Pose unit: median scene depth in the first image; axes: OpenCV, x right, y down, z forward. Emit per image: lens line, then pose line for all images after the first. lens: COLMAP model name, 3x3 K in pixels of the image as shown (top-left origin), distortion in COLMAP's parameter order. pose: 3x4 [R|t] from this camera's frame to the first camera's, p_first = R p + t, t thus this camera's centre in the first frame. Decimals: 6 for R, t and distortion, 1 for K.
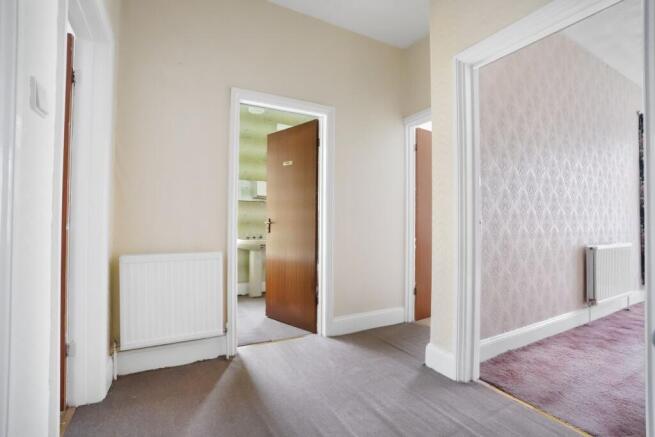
lens RADIAL K [[314.0, 0, 329.7], [0, 314.0, 216.1], [0, 0, 1]] dist [-0.001099, 0.000435]
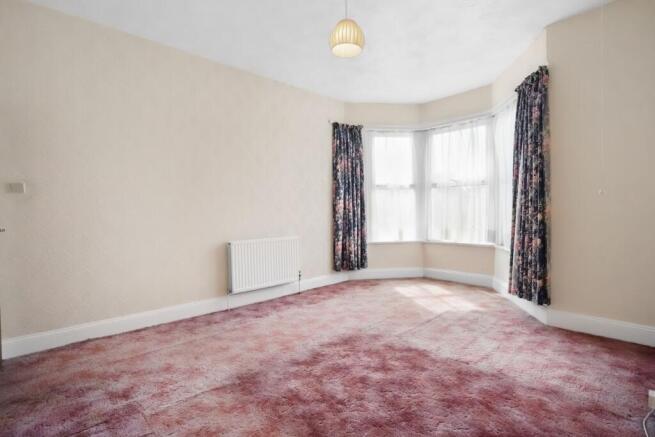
lens RADIAL K [[318.1, 0, 327.5], [0, 318.1, 218.5], [0, 0, 1]] dist [-0.034121, 0.000399]
pose [[0.972492, -0.015390, 0.232428, 1.300680], [0.007031, 0.999300, 0.036752, -0.048208], [-0.232831, -0.034106, 0.971919, -0.305614]]
